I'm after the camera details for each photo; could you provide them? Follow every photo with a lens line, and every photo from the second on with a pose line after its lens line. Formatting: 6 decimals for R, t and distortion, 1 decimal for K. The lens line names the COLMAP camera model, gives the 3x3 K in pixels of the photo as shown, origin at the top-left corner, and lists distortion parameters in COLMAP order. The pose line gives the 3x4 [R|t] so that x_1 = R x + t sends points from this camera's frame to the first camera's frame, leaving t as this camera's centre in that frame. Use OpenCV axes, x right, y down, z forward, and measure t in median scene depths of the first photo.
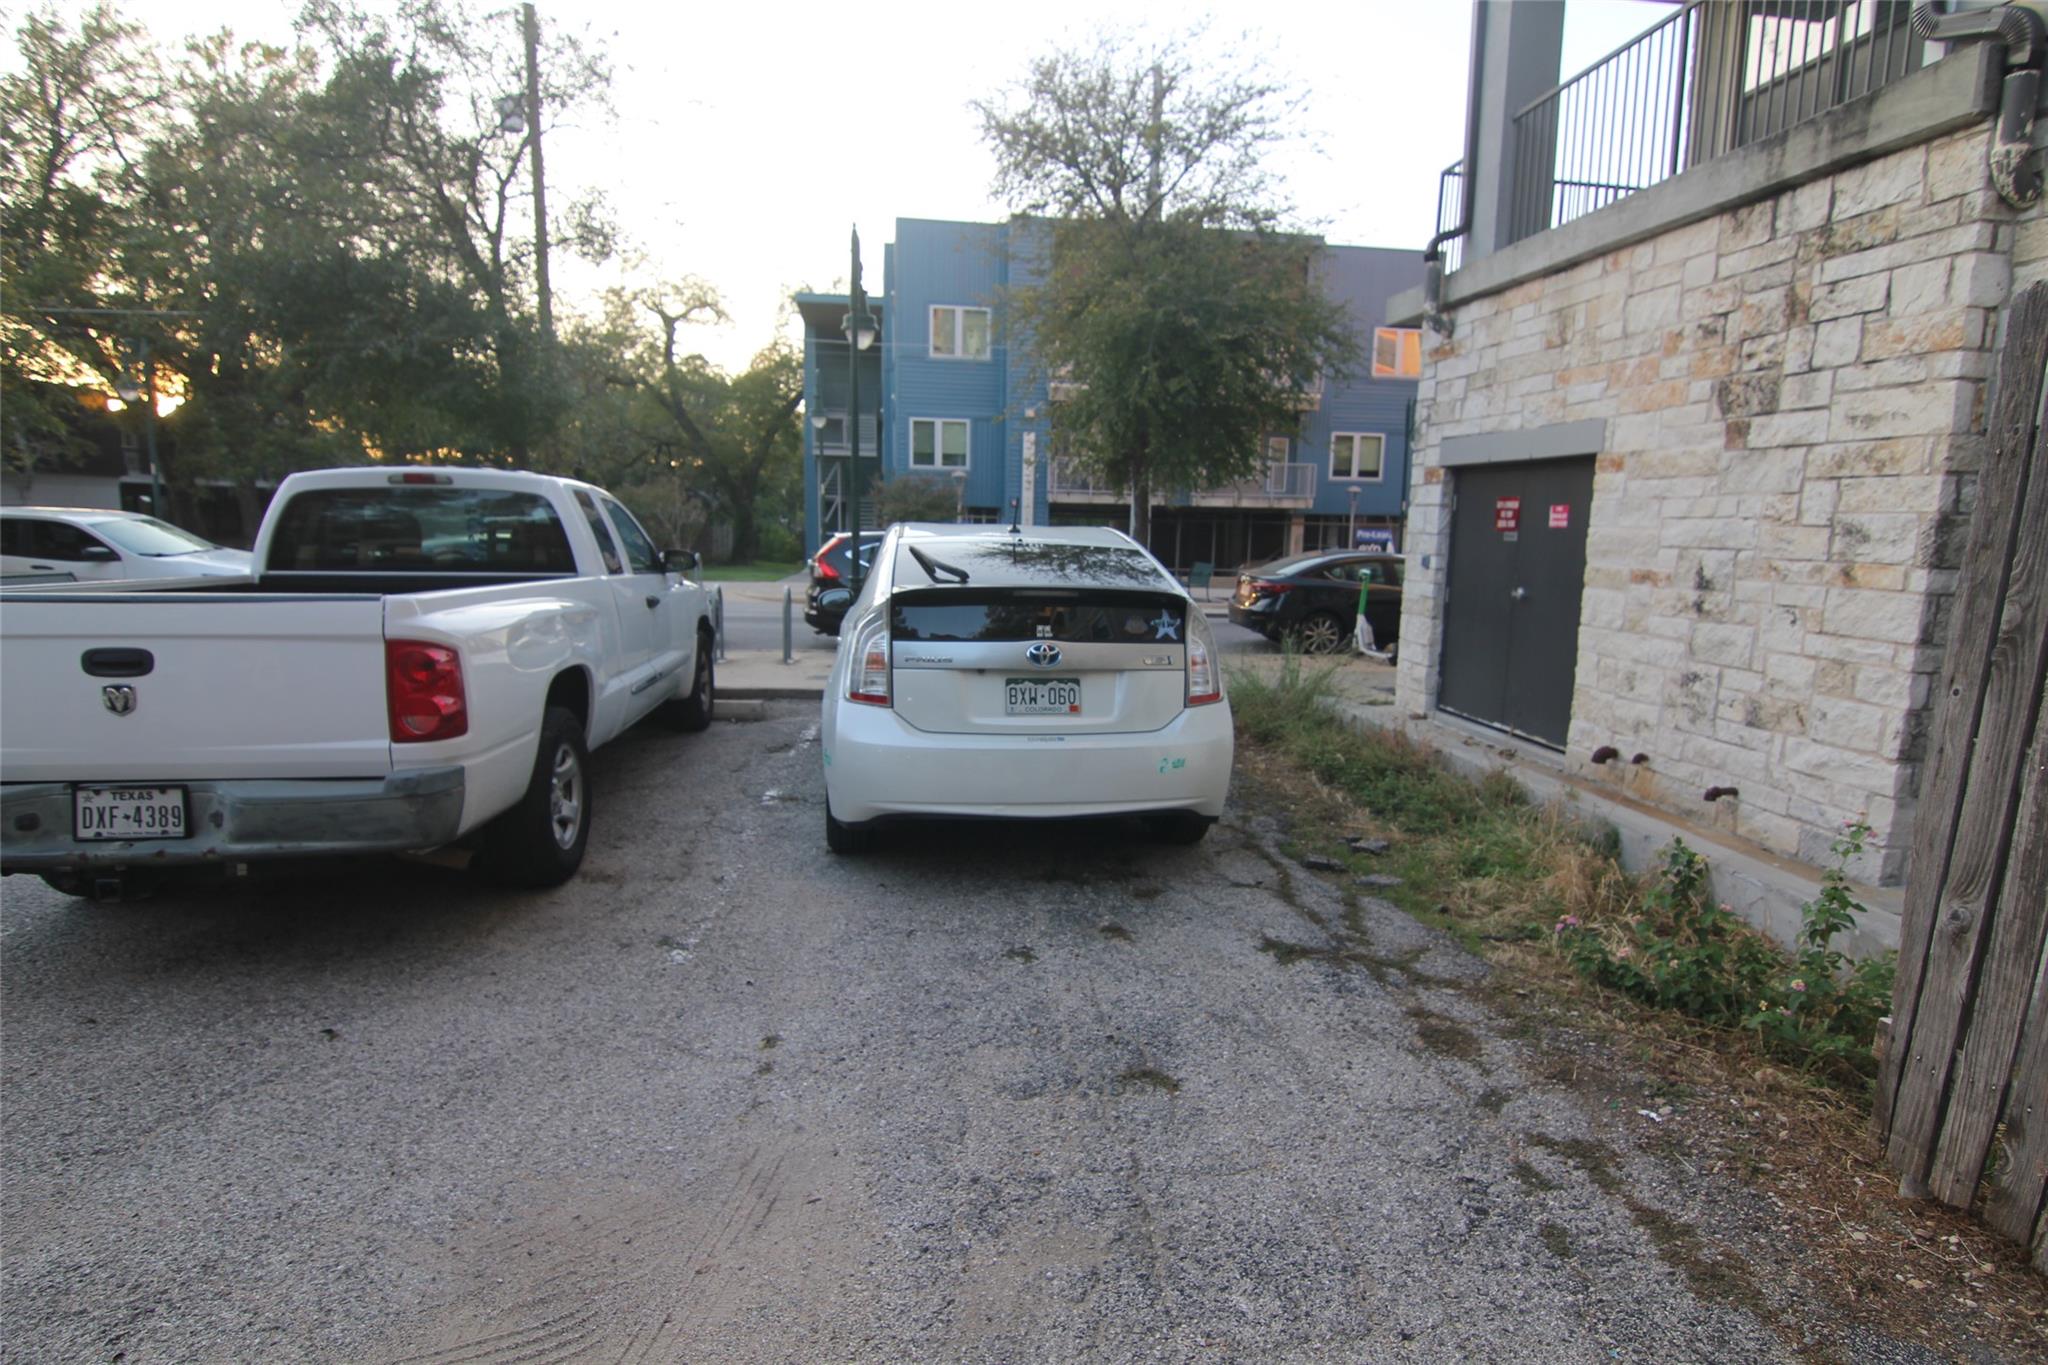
lens RADIAL K [[1037.6, 0, 1035.3], [0, 1037.6, 695.7], [0, 0, 1]] dist [-0.003456, -0.012478]
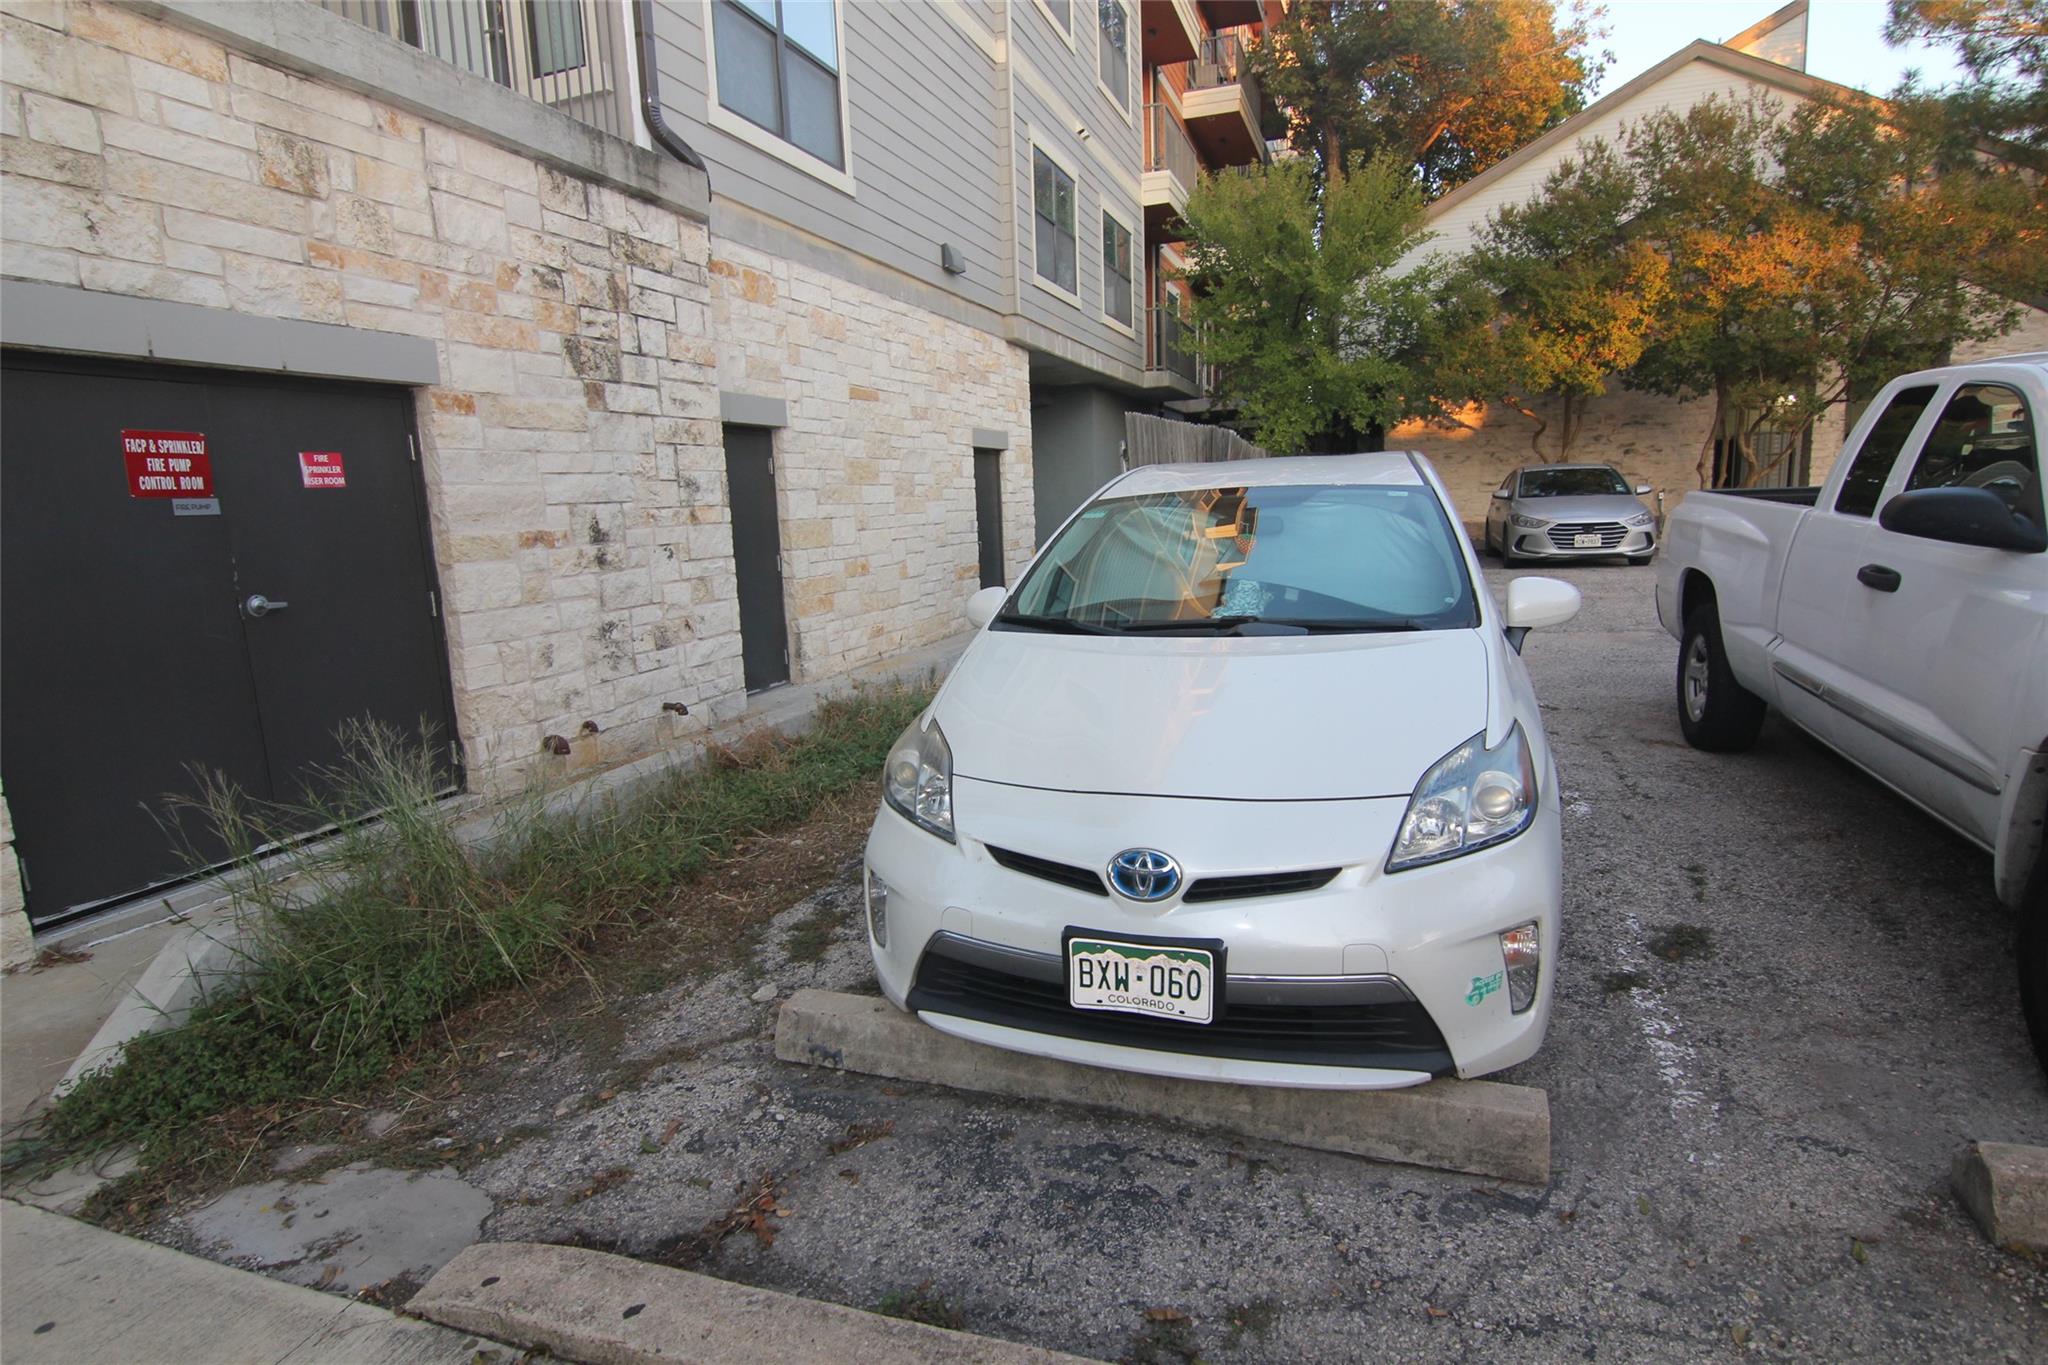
lens RADIAL K [[1037.6, 0, 1035.3], [0, 1037.6, 695.7], [0, 0, 1]] dist [-0.003456, -0.012478]
pose [[-0.889733, -0.068650, 0.451290, -0.234449], [0.098860, 0.936185, 0.337319, -0.274359], [-0.445648, 0.344739, -0.826168, 1.765355]]
